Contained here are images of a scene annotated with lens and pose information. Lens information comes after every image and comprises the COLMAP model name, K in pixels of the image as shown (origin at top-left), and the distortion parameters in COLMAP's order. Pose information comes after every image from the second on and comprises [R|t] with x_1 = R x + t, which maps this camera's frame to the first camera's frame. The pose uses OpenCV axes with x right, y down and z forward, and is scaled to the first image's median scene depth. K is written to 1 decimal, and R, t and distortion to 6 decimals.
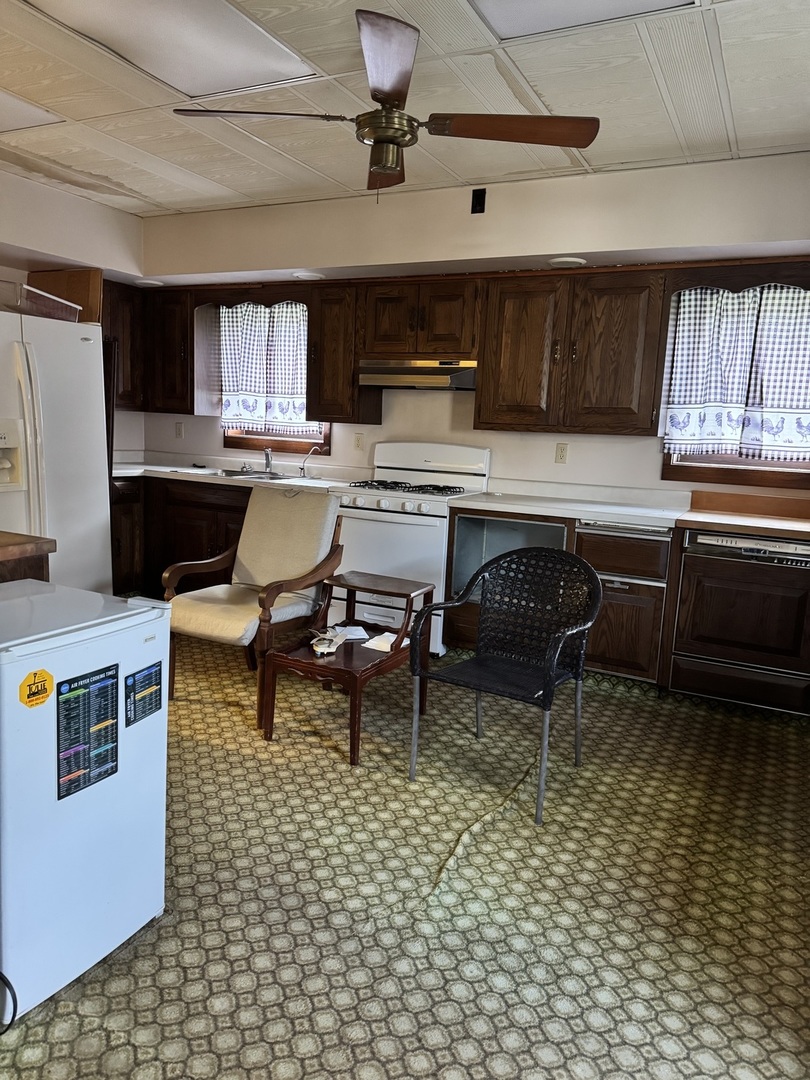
lens RADIAL K [[768.2, 0, 394.3], [0, 768.2, 541.7], [0, 0, 1]] dist [0.010595, -0.009613]
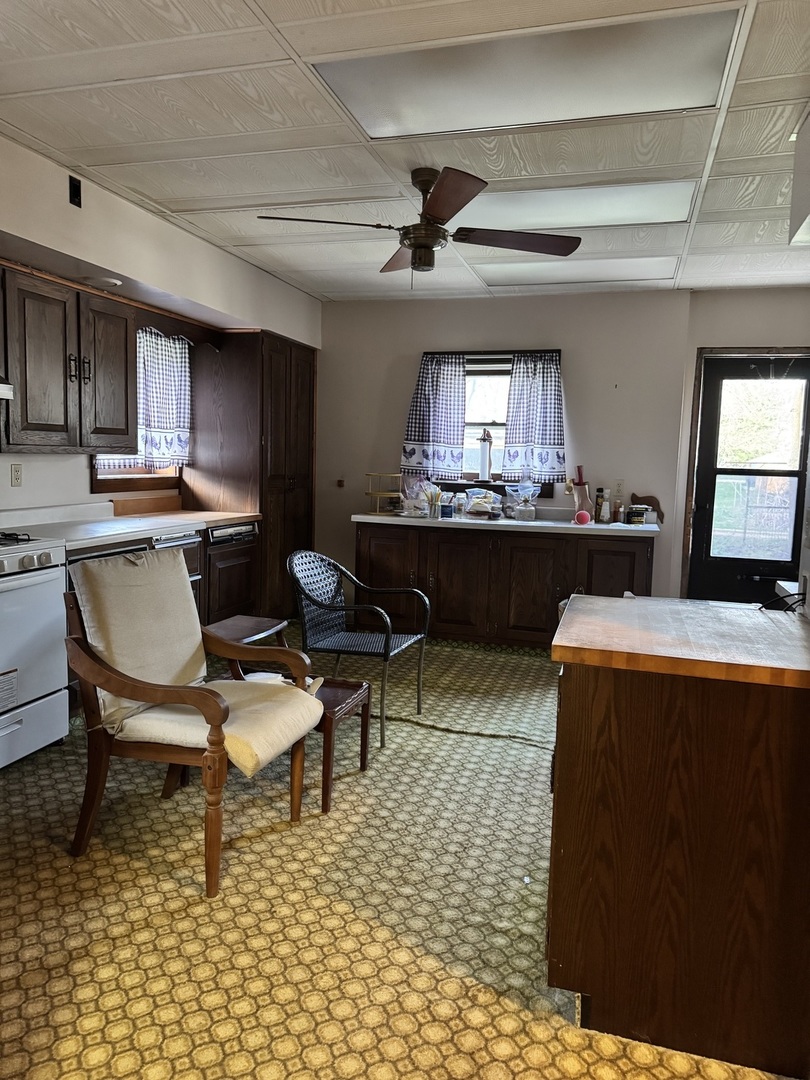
lens RADIAL K [[768.2, 0, 395.8], [0, 768.2, 538.8], [0, 0, 1]] dist [0.010595, -0.009613]
pose [[-0.180580, -0.157672, 0.970840, -1.155310], [0.124910, 0.975398, 0.181646, -0.242725], [-0.975596, 0.154070, -0.156443, 1.152567]]
